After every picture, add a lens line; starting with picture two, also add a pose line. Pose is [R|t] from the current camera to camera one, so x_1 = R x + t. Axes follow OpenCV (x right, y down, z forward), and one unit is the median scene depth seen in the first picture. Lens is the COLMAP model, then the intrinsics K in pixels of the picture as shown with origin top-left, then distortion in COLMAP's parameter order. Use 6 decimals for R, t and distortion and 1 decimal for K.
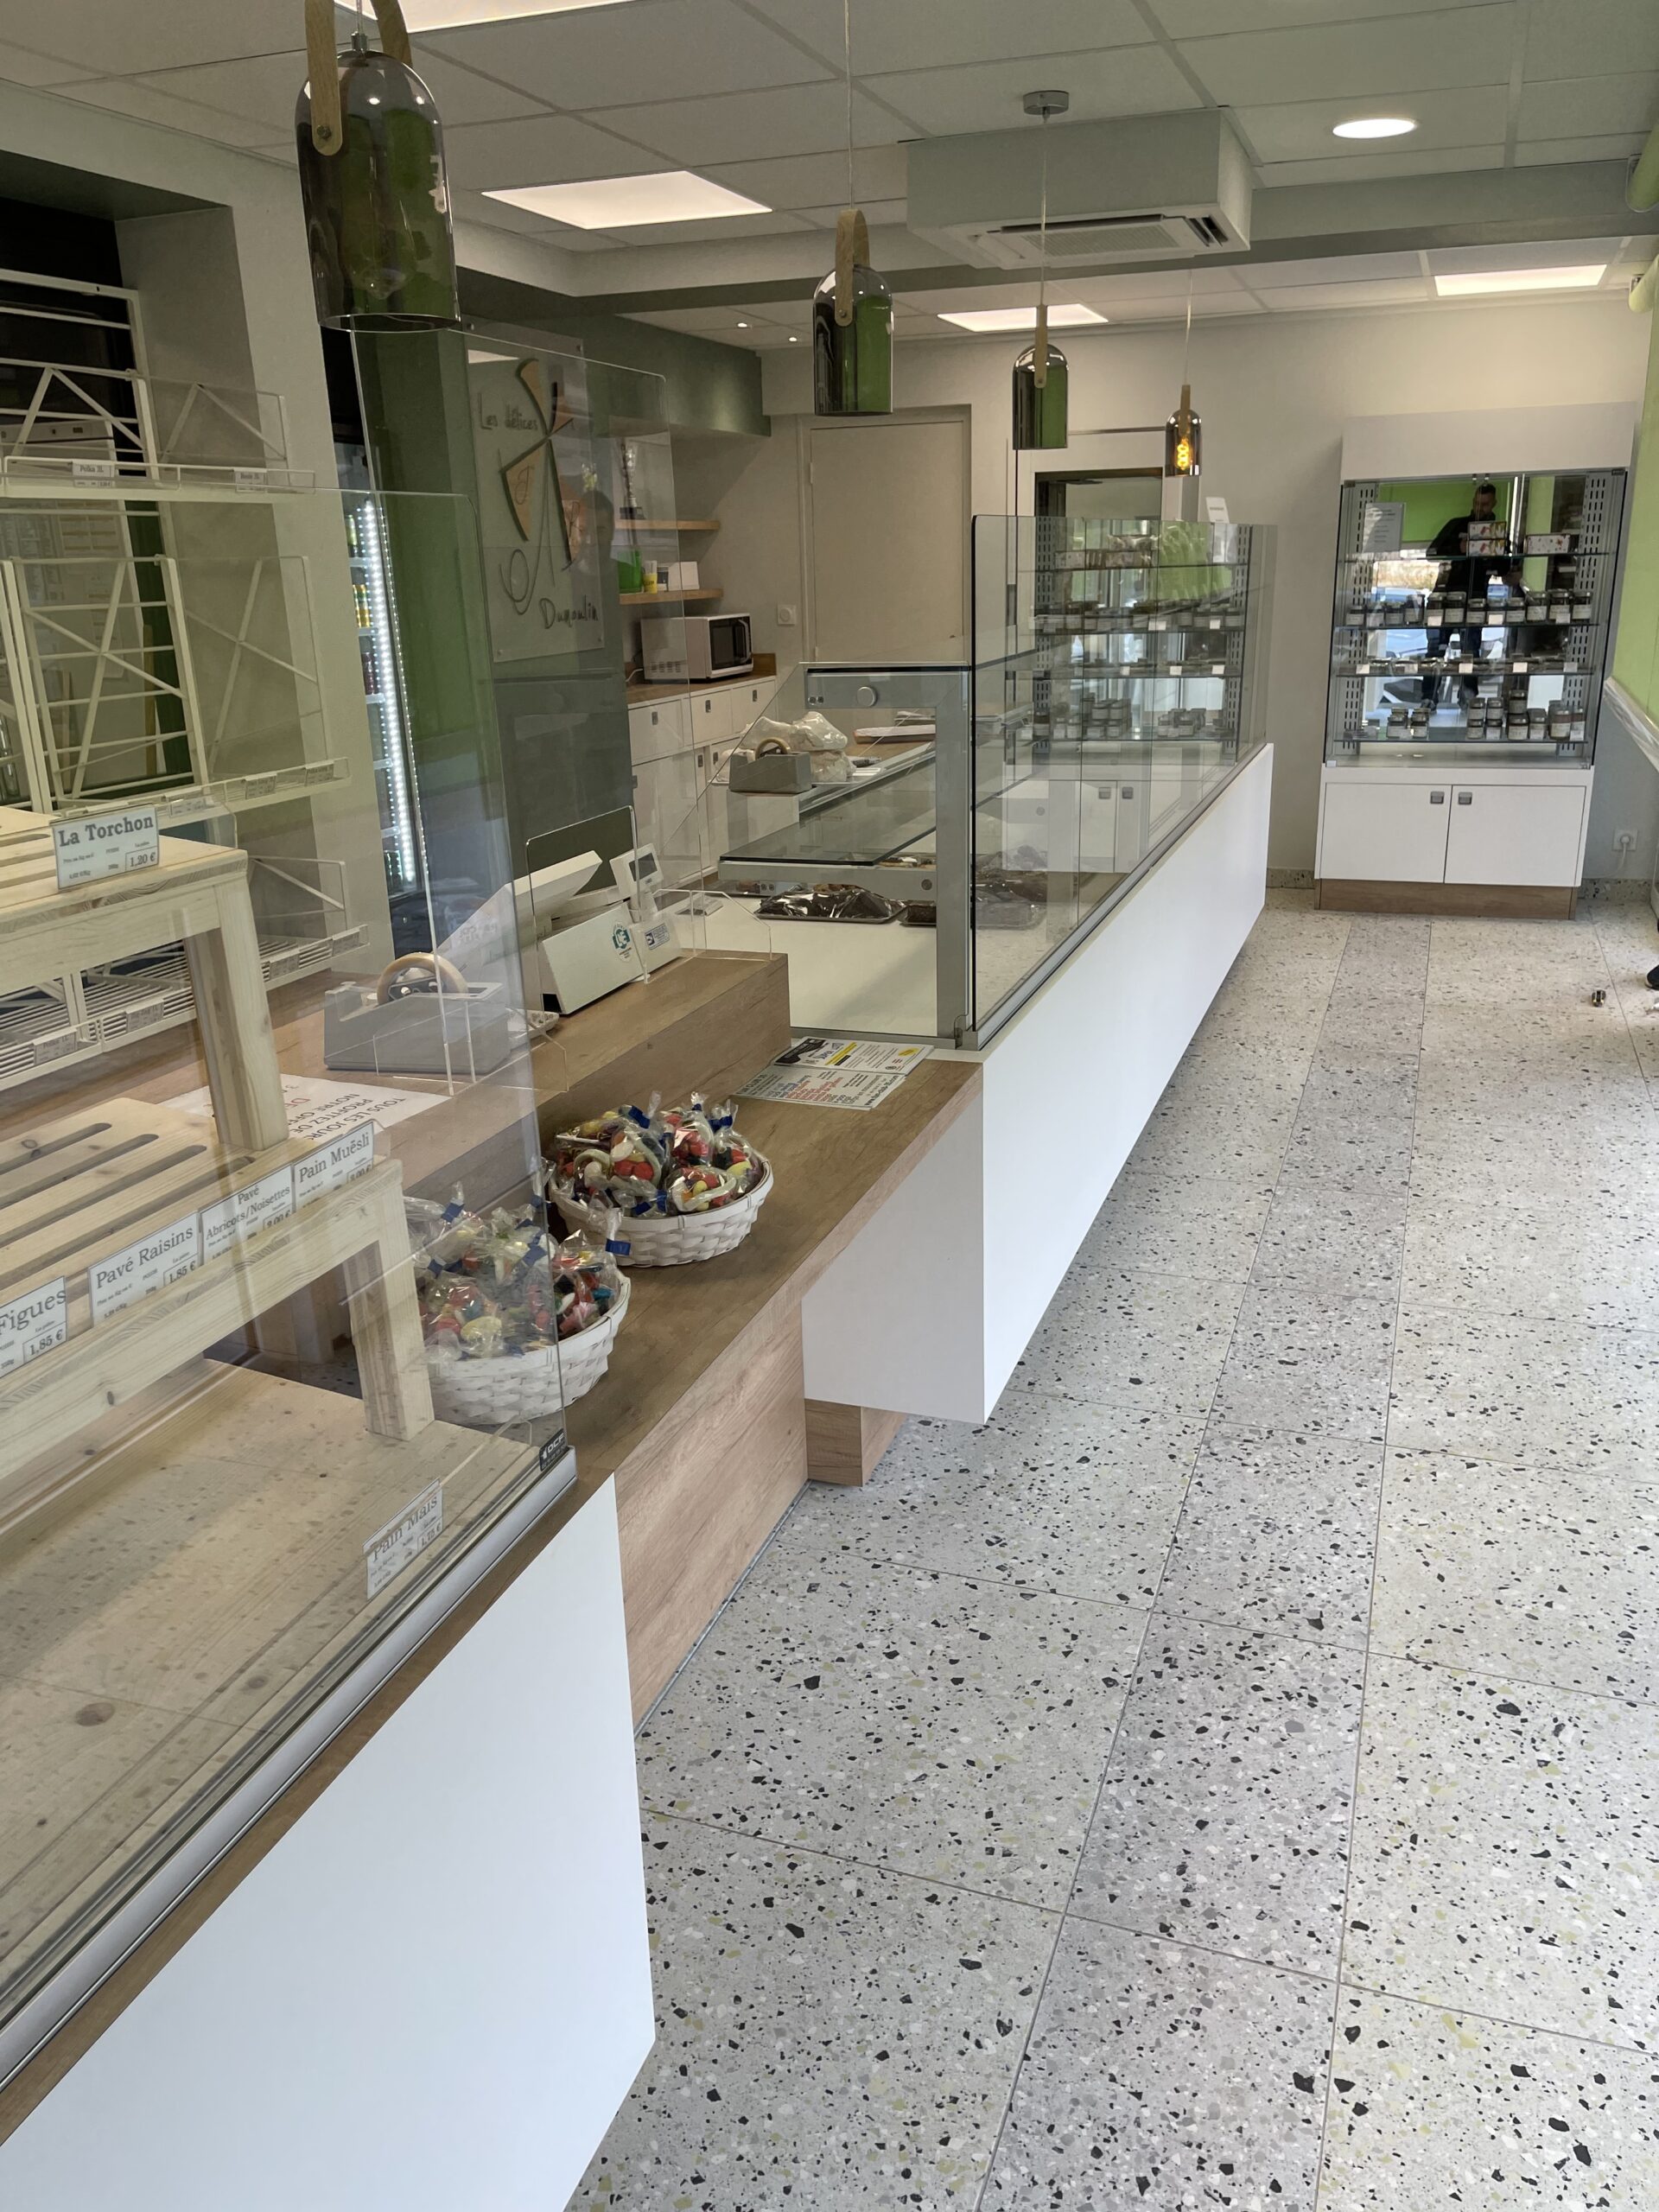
lens RADIAL K [[1663.1, 0, 829.5], [0, 1663.1, 1106.0], [0, 0, 1]] dist [-0.004013, -0.004841]
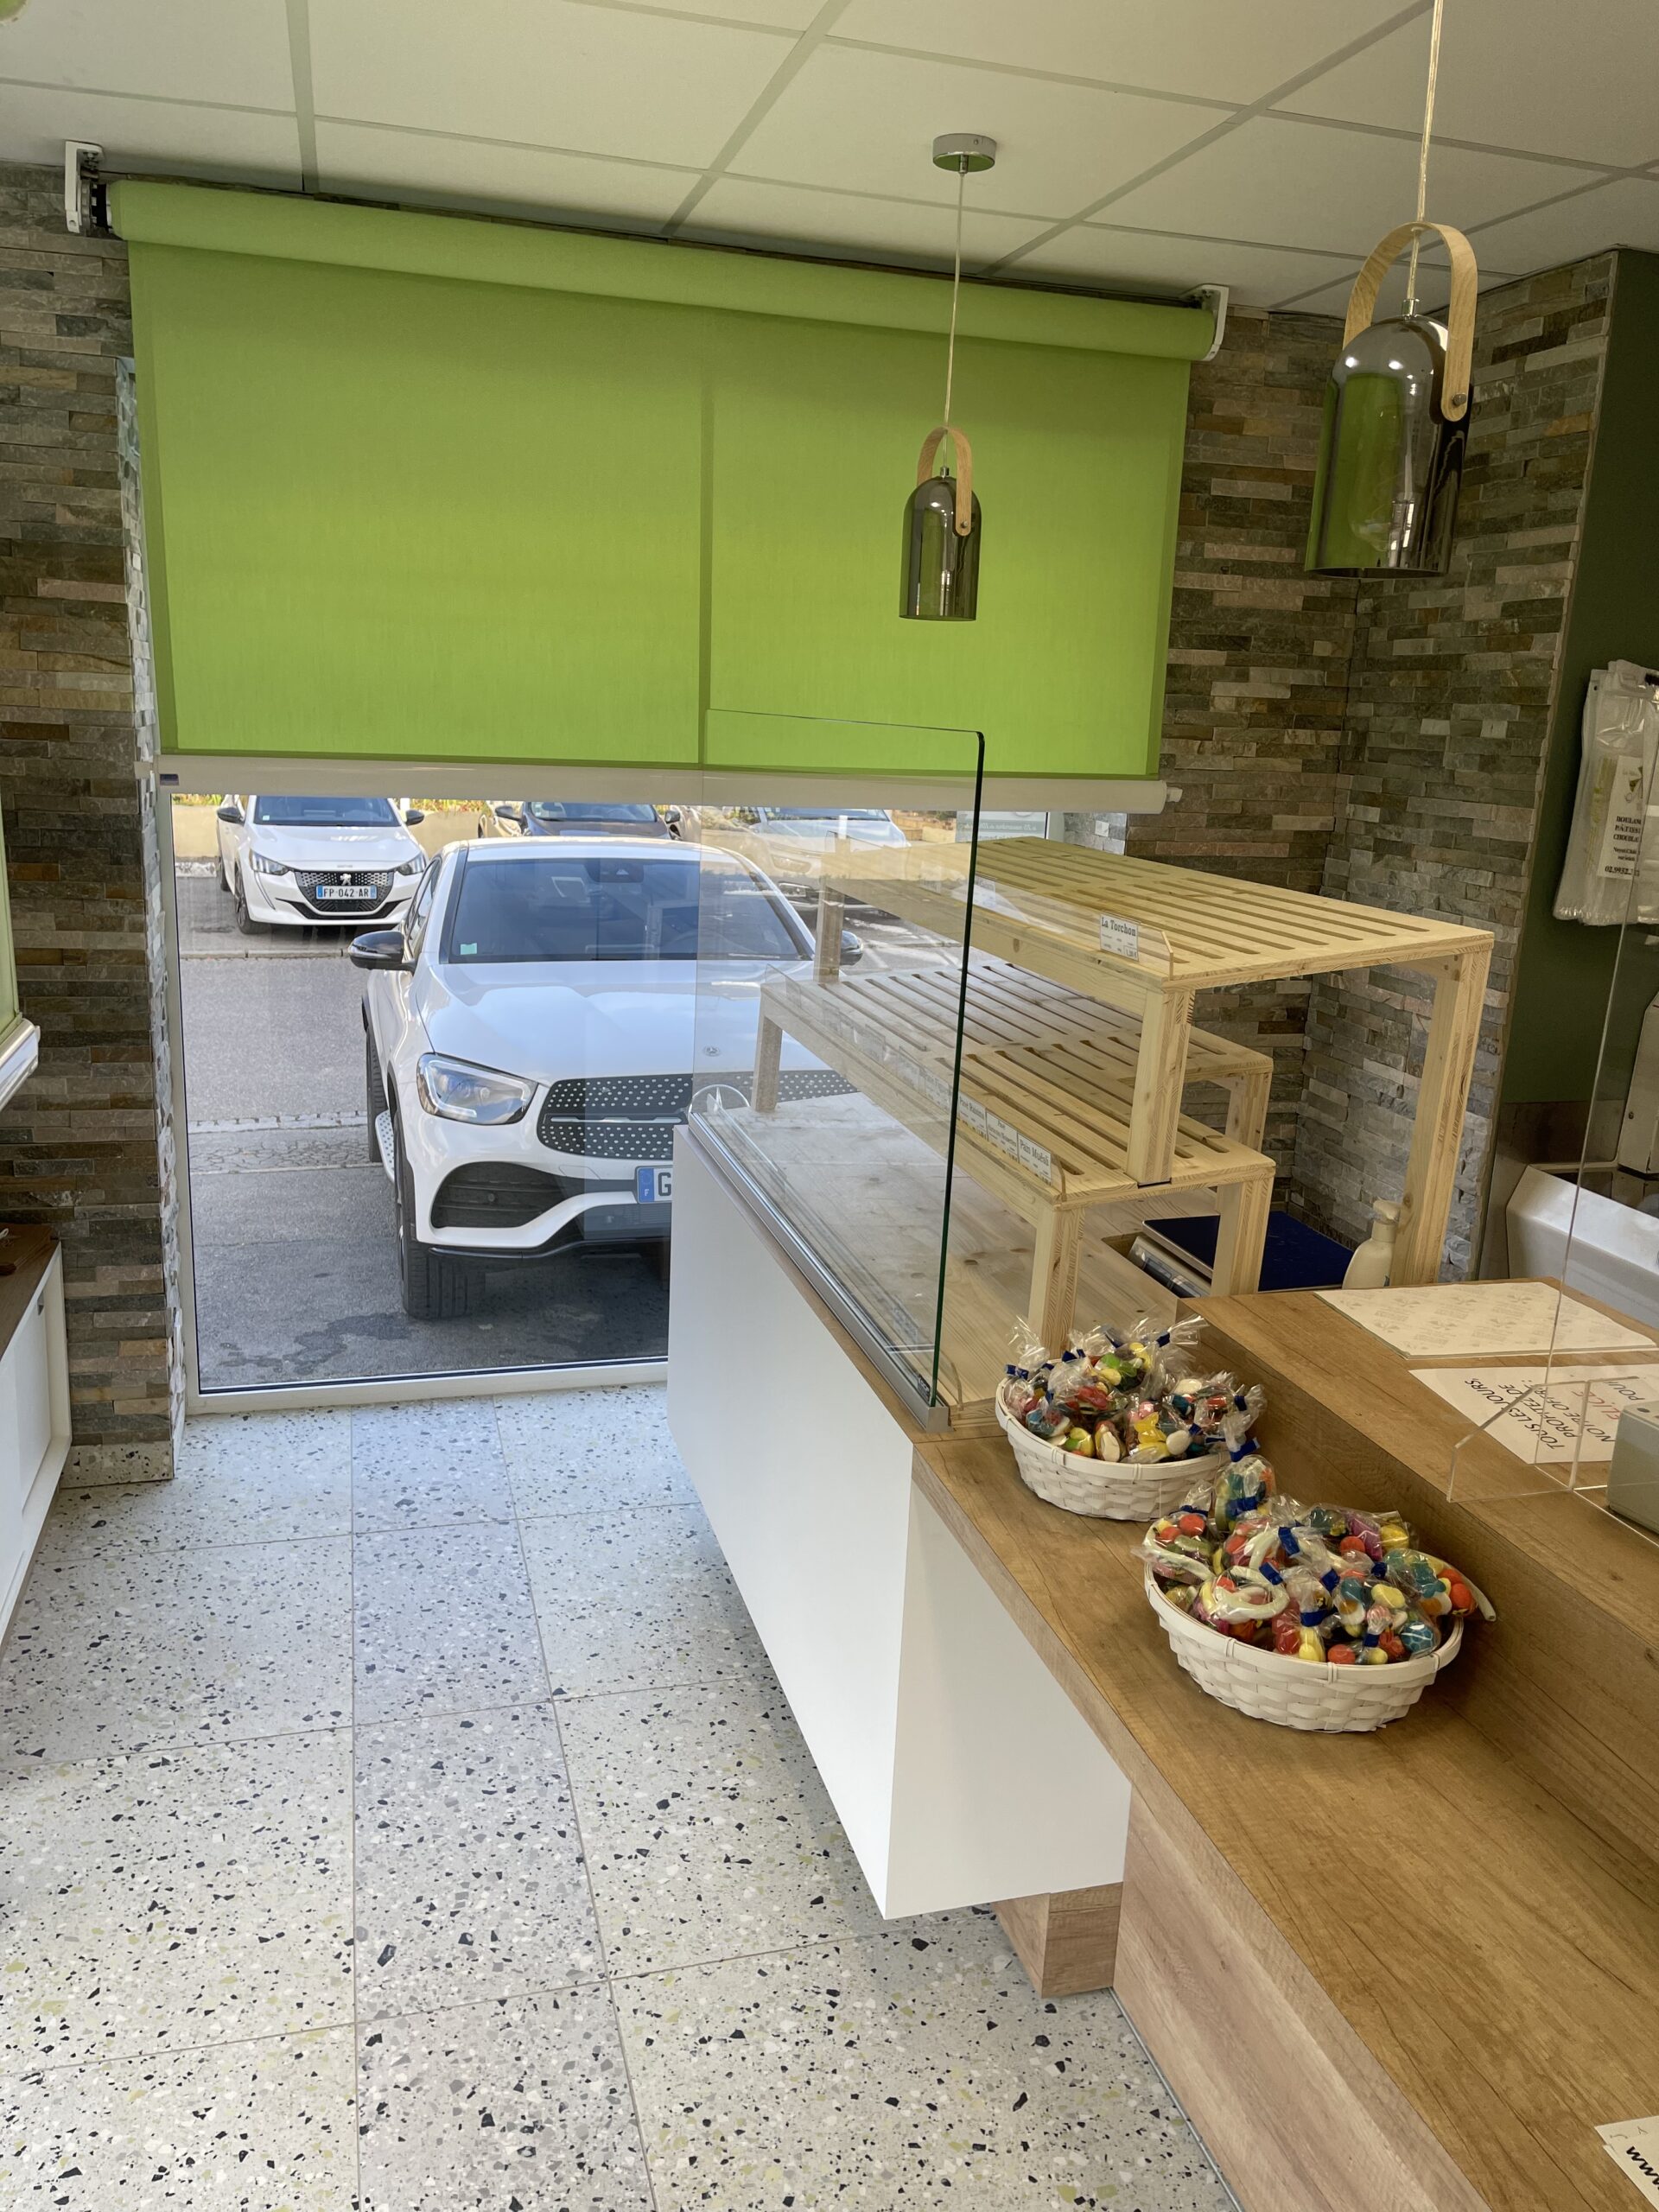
lens RADIAL K [[1663.1, 0, 829.5], [0, 1663.1, 1106.0], [0, 0, 1]] dist [-0.004013, -0.004841]
pose [[-0.808027, 0.133916, -0.573723, 0.536663], [-0.206538, 0.847631, 0.488738, -0.532205], [0.551755, 0.513409, -0.657250, 1.417018]]
